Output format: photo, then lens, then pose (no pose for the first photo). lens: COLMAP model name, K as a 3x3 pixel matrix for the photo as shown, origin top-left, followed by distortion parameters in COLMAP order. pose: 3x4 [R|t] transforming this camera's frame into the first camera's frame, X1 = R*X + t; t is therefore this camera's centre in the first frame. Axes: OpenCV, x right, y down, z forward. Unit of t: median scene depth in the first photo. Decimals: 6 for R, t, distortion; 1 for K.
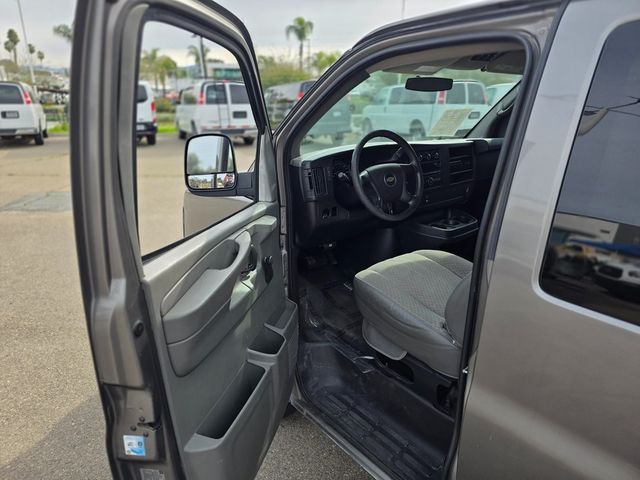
lens RADIAL K [[439.7, 0, 320.0], [0, 439.7, 240.0], [0, 0, 1]] dist [0.025230, -0.000373]
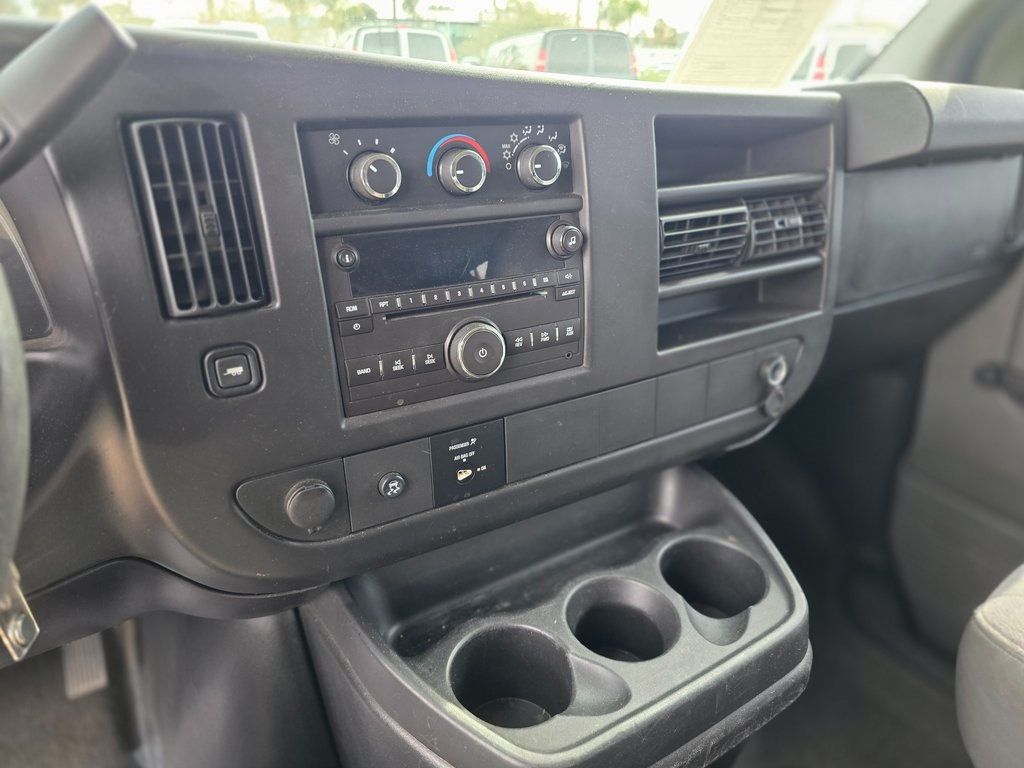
lens RADIAL K [[703.6, 0, 512.0], [0, 703.6, 384.0], [0, 0, 1]] dist [0.025230, -0.000373]
pose [[0.991643, 0.070066, -0.108328, 0.334968], [-0.058975, 0.992994, 0.102398, -0.170358], [0.114744, -0.095153, 0.988827, 0.917247]]
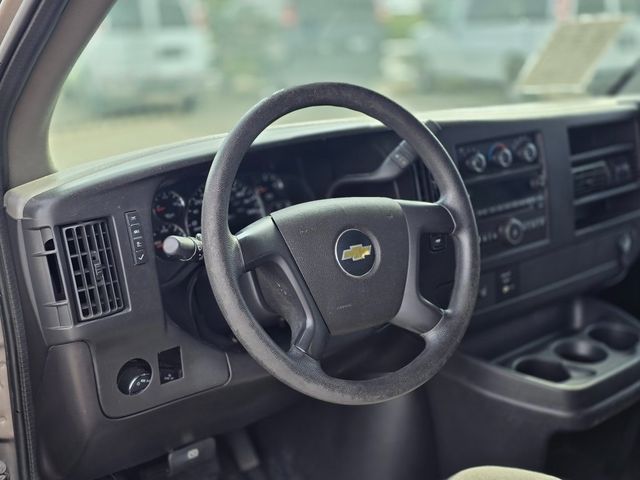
lens RADIAL K [[803.9, 0, 320.0], [0, 803.9, 240.0], [0, 0, 1]] dist [-0.000143, 0.001225]
pose [[0.999376, -0.019373, -0.029522, 0.146375], [0.018036, 0.998830, -0.044880, -0.119403], [0.030357, 0.044320, 0.998556, 0.472781]]
